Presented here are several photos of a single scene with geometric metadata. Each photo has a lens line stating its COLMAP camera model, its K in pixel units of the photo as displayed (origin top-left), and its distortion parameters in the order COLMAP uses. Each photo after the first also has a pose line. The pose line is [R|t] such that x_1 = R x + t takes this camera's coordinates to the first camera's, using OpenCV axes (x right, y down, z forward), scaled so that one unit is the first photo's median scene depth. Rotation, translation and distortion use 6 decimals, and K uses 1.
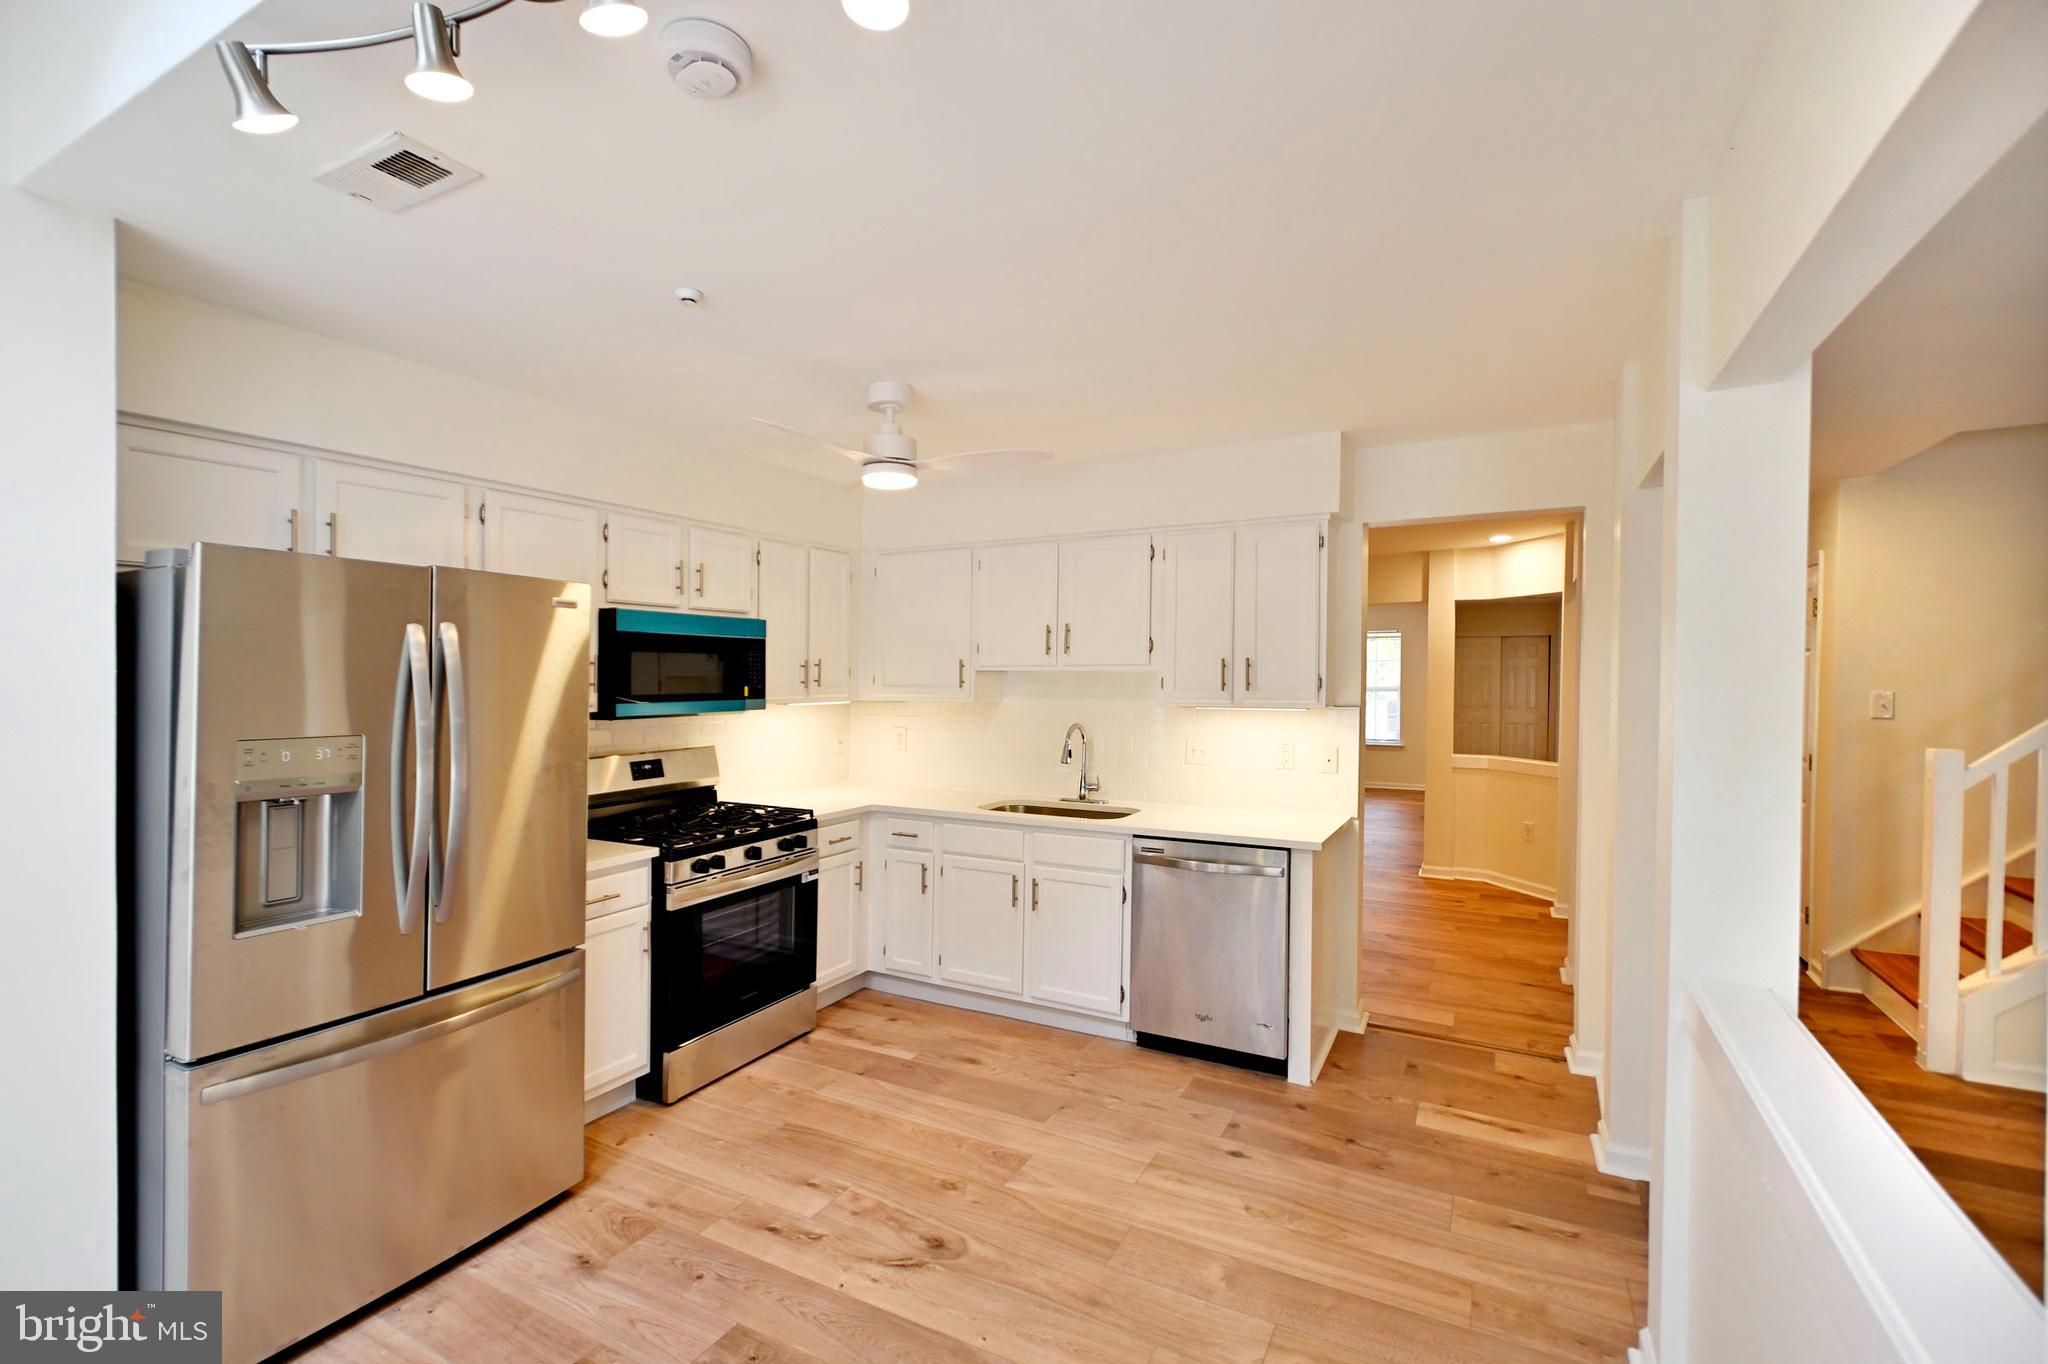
lens RADIAL K [[879.4, 0, 1049.0], [0, 879.4, 679.3], [0, 0, 1]] dist [0.012295, -0.012846]
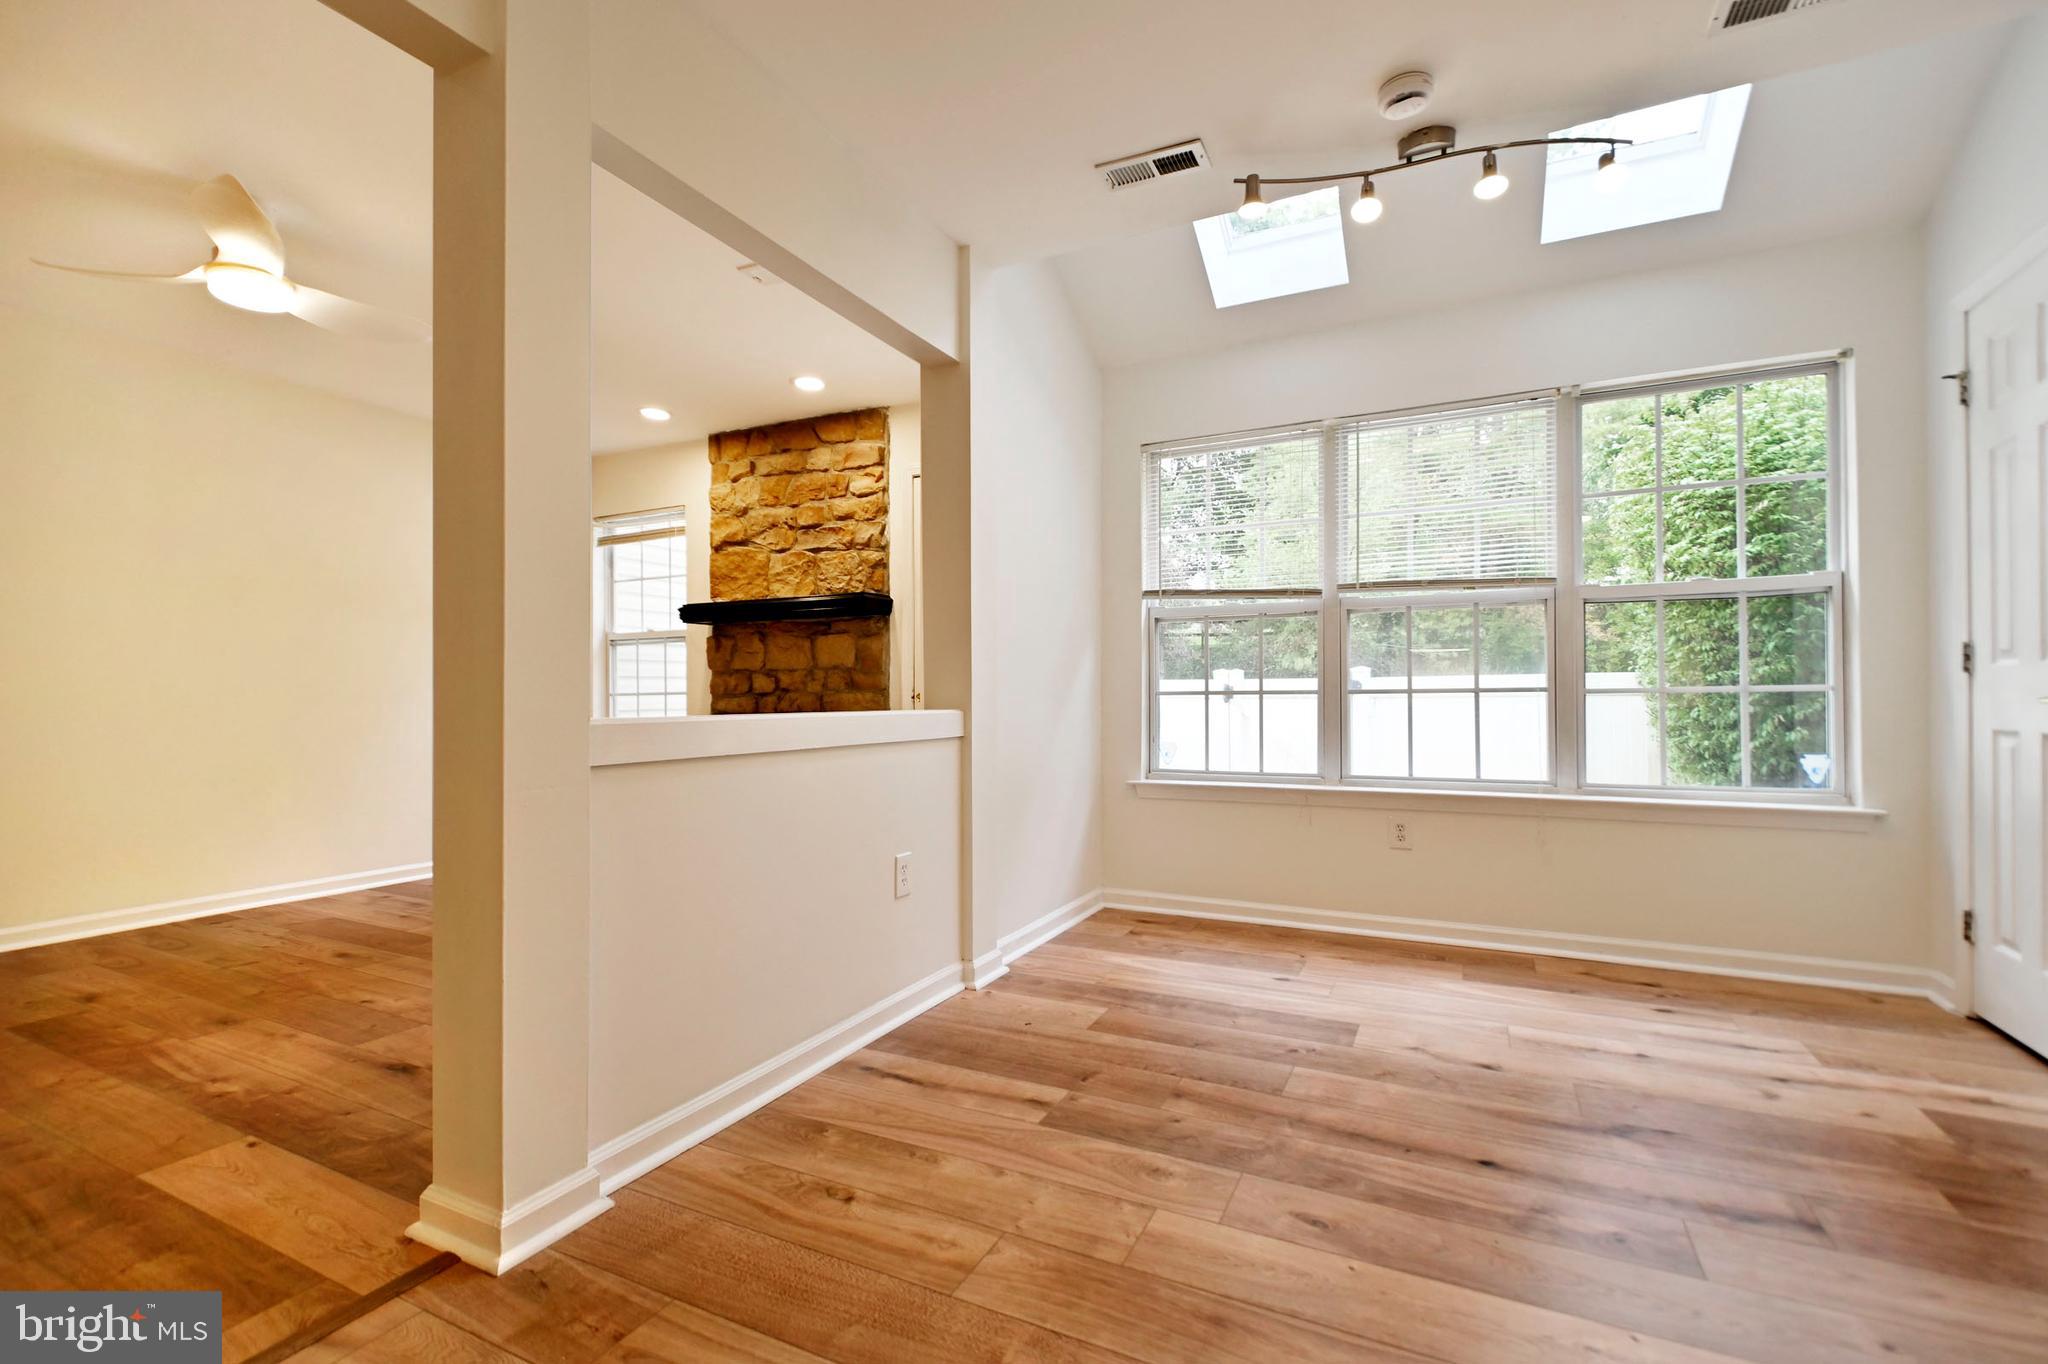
lens RADIAL K [[921.7, 0, 1019.7], [0, 921.7, 706.5], [0, 0, 1]] dist [0.002552, 0.000089]
pose [[-0.999875, 0.003042, -0.015512, 0.130849], [0.002843, 0.999914, 0.012794, 0.161844], [0.015550, 0.012748, -0.999798, 1.068189]]
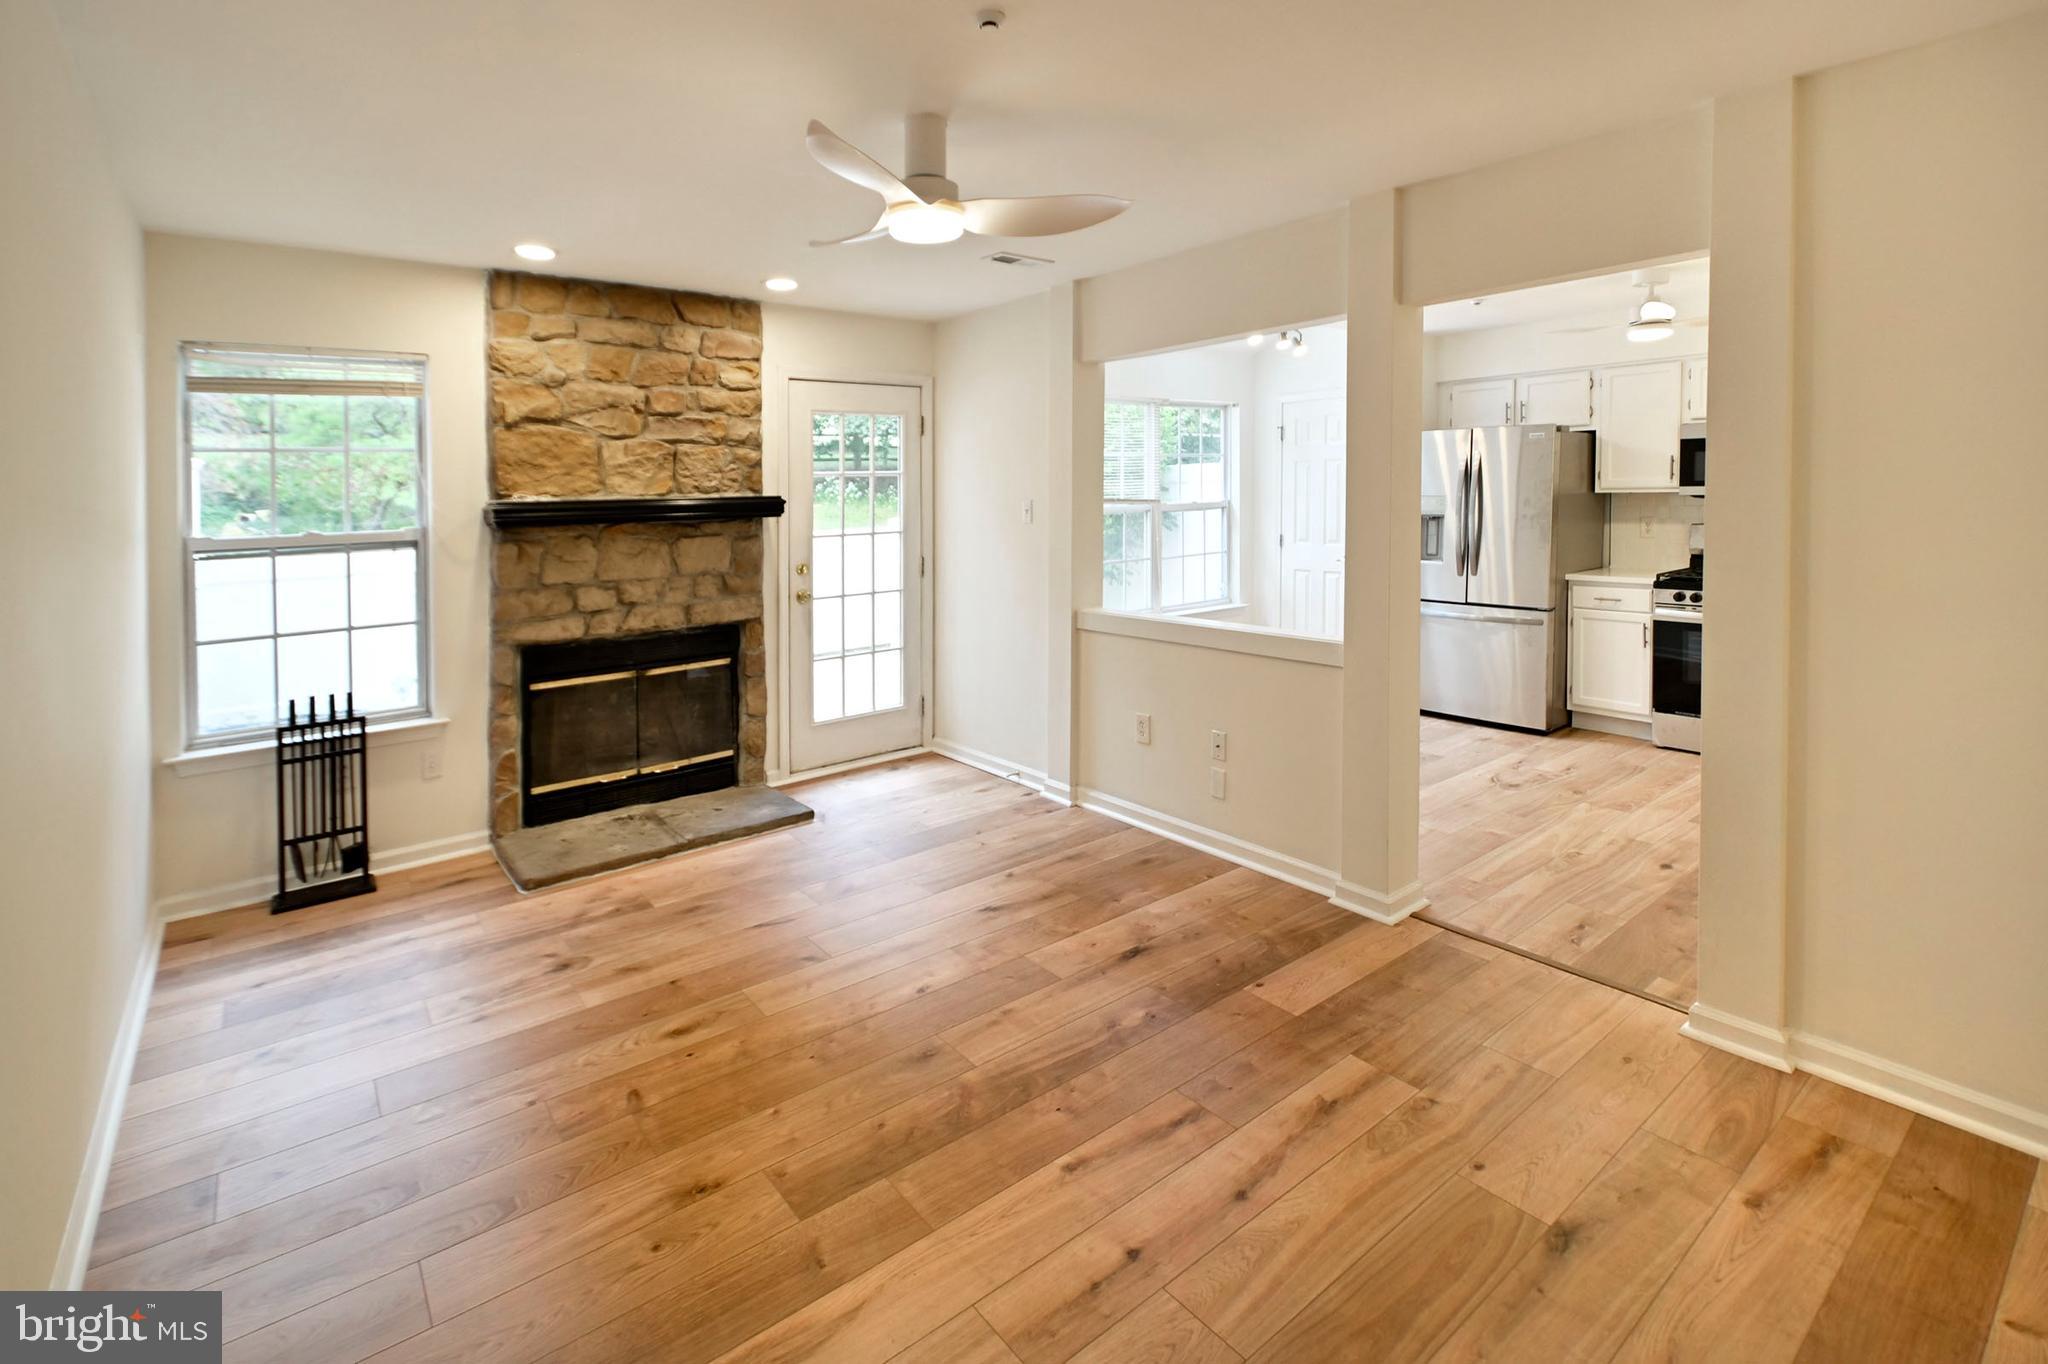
lens RADIAL K [[981.7, 0, 1021.4], [0, 981.7, 583.8], [0, 0, 1]] dist [0.003170, 0.000103]
pose [[-0.380123, 0.098257, -0.919702, 1.487846], [0.017775, 0.994934, 0.098948, 0.006491], [0.924765, 0.021265, -0.379944, 0.584880]]
